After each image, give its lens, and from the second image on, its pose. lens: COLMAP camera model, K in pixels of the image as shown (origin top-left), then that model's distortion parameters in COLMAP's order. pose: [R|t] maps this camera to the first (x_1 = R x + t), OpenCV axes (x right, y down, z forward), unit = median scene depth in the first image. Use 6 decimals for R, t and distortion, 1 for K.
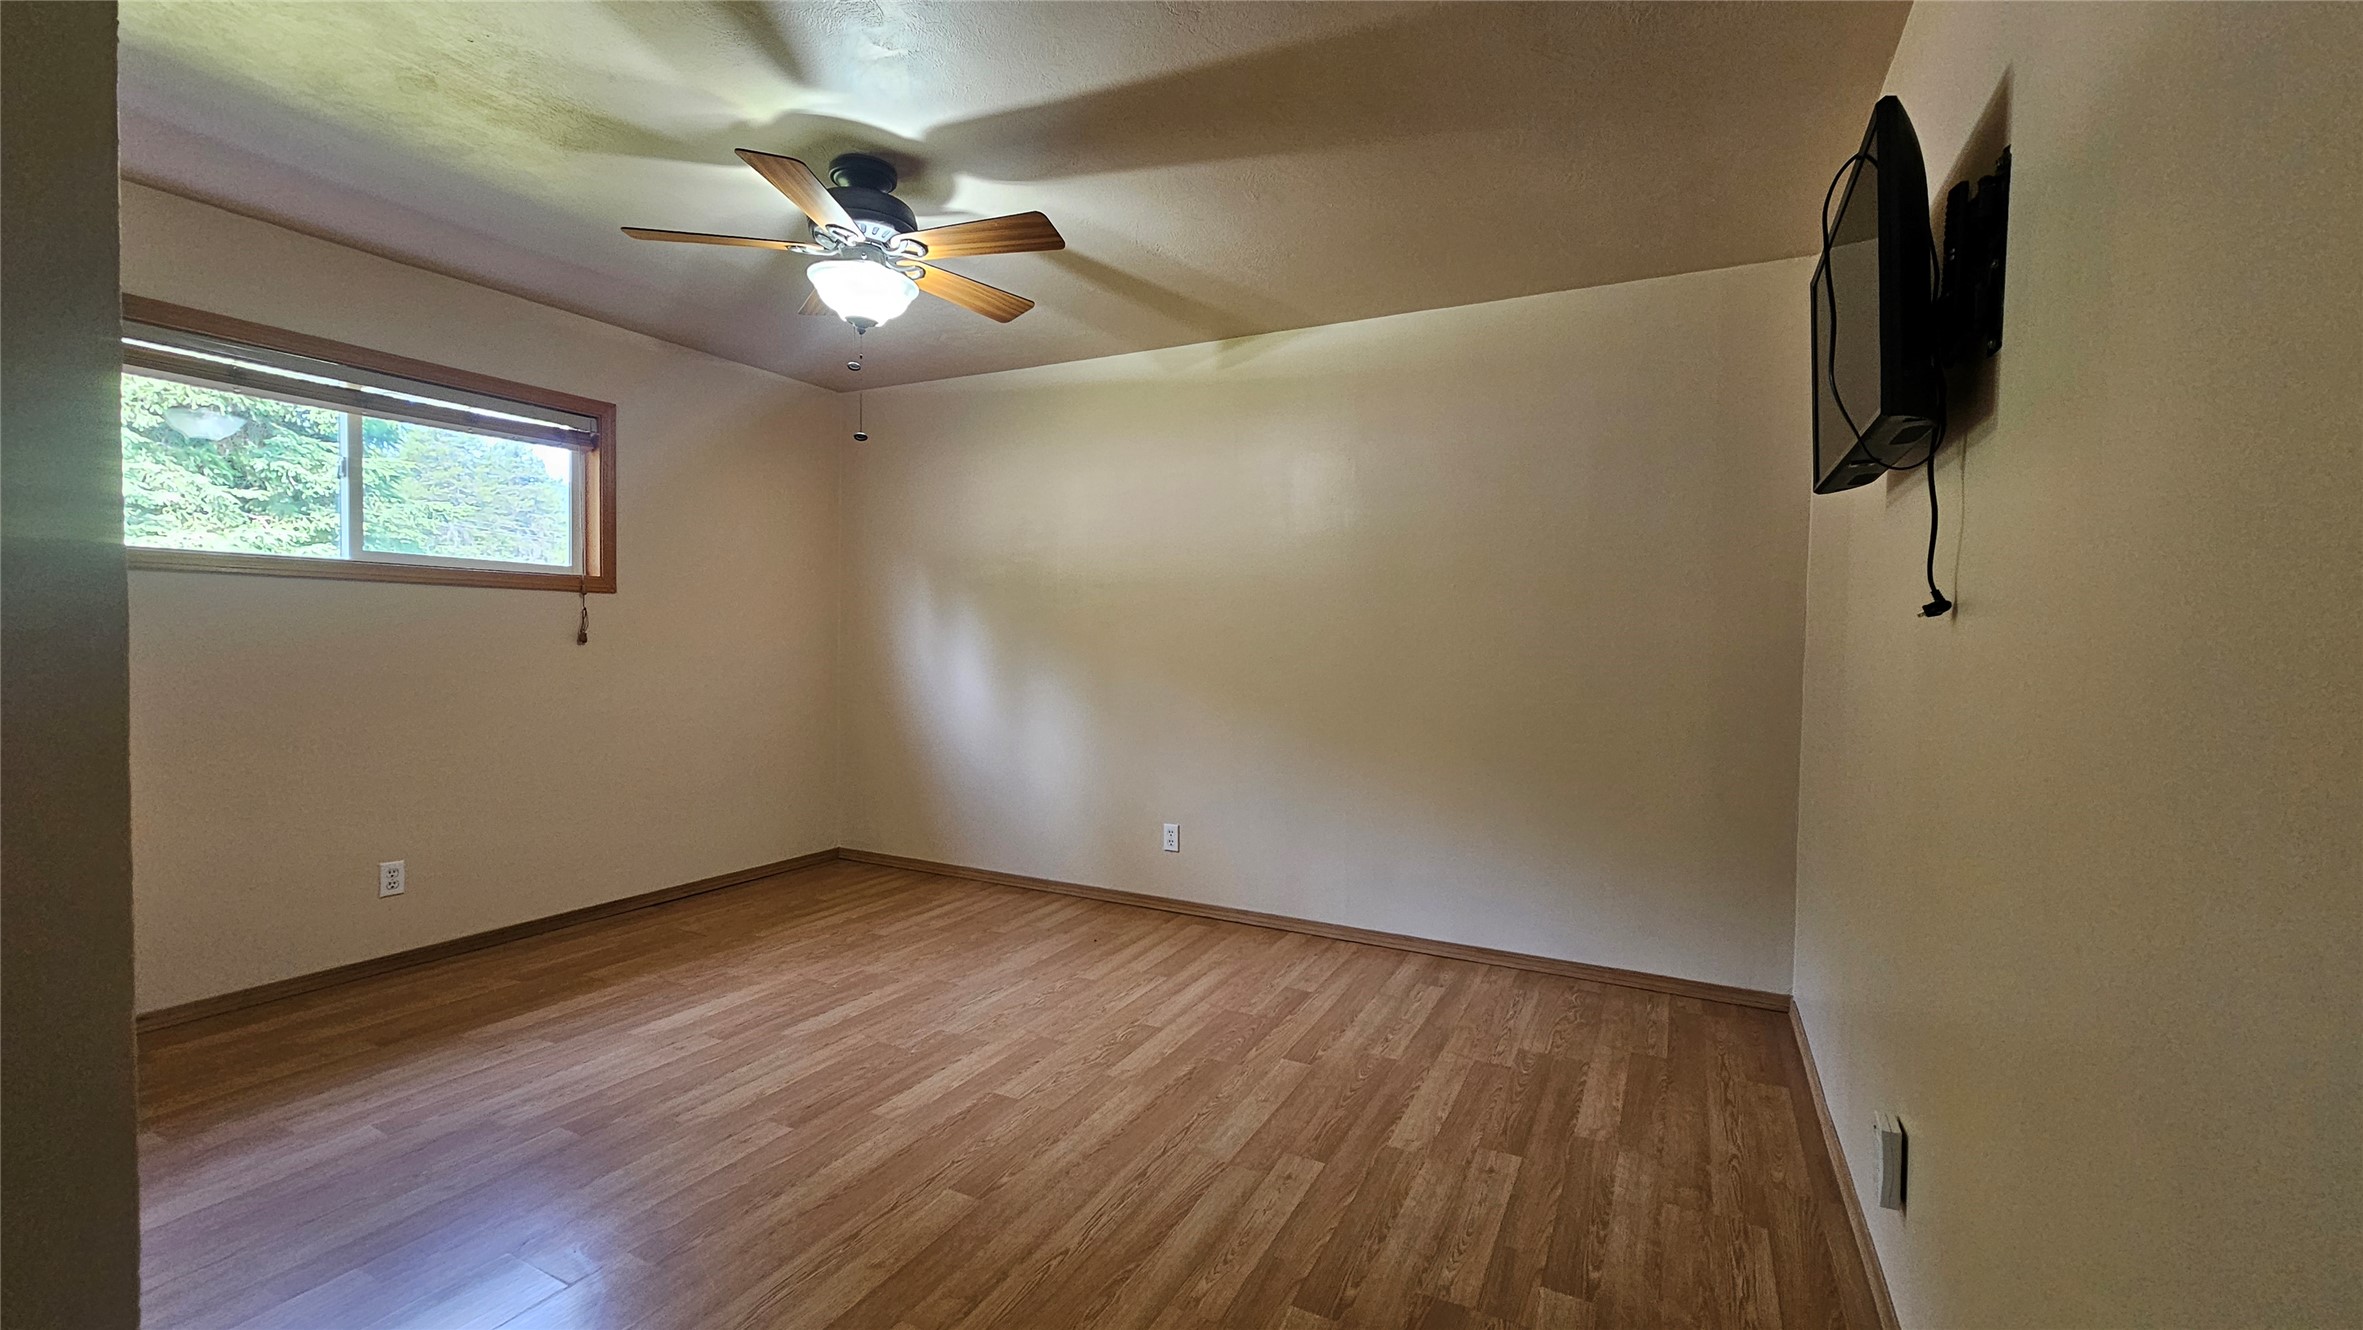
lens RADIAL K [[968.1, 0, 1174.9], [0, 968.1, 672.6], [0, 0, 1]] dist [-0.000270, -0.000079]
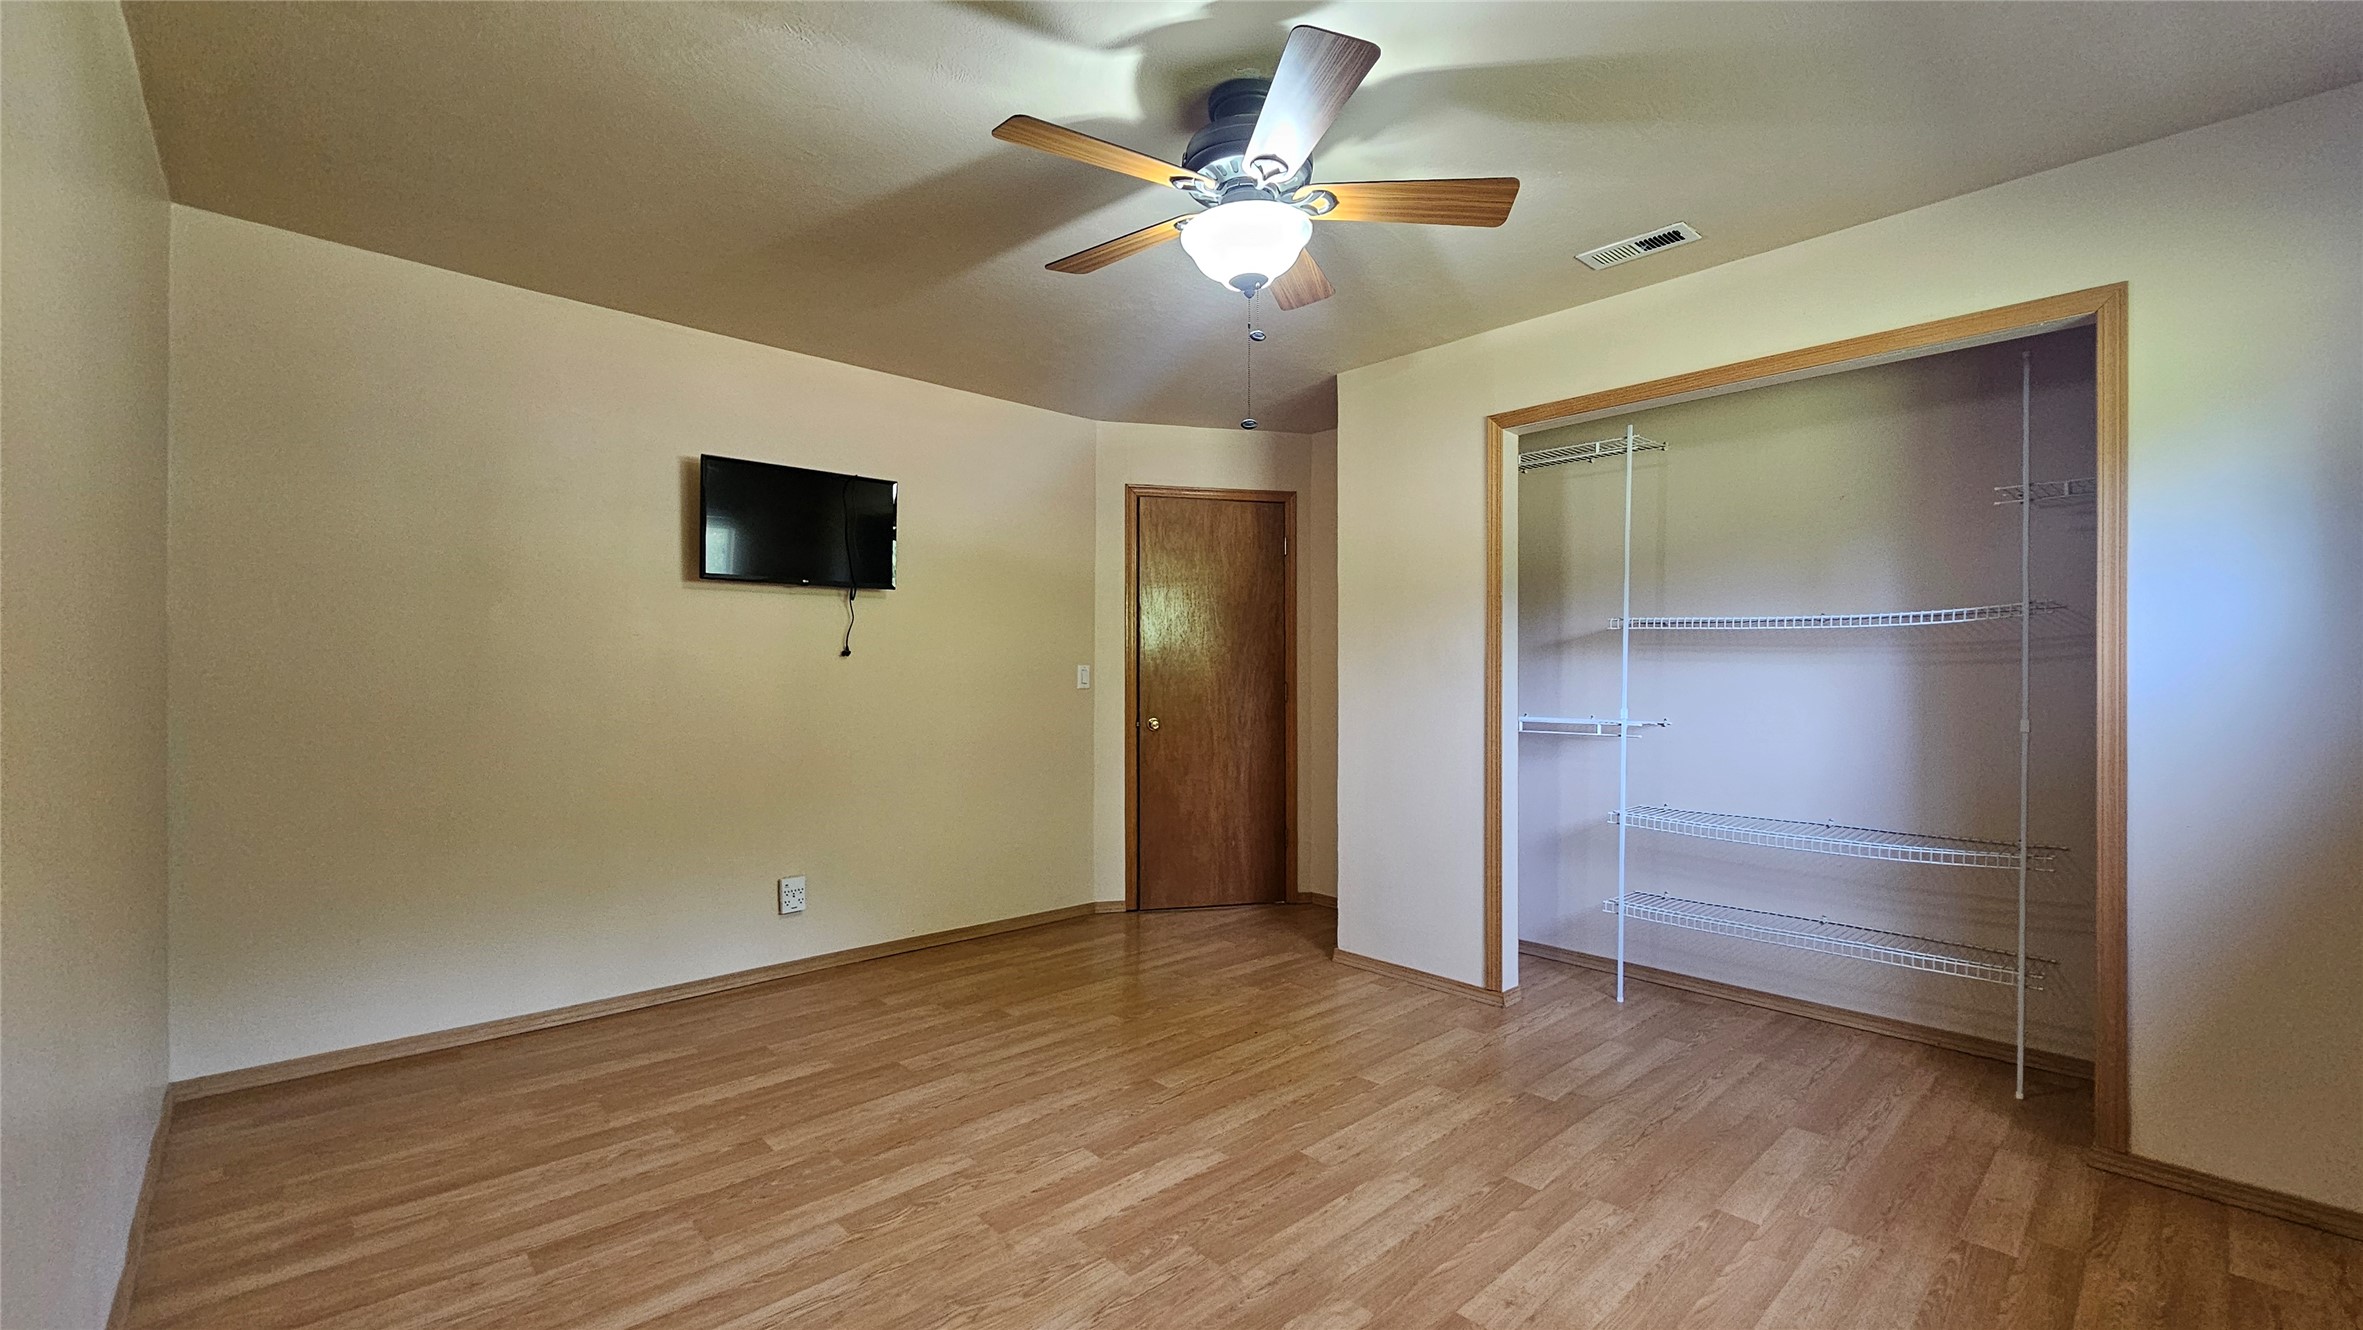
lens RADIAL K [[968.1, 0, 1174.9], [0, 968.1, 672.6], [0, 0, 1]] dist [-0.000270, -0.000079]
pose [[-0.942513, -0.020160, 0.333560, -0.549195], [-0.007918, 0.999246, 0.038021, -0.069552], [-0.334075, 0.033194, -0.941962, 1.820153]]
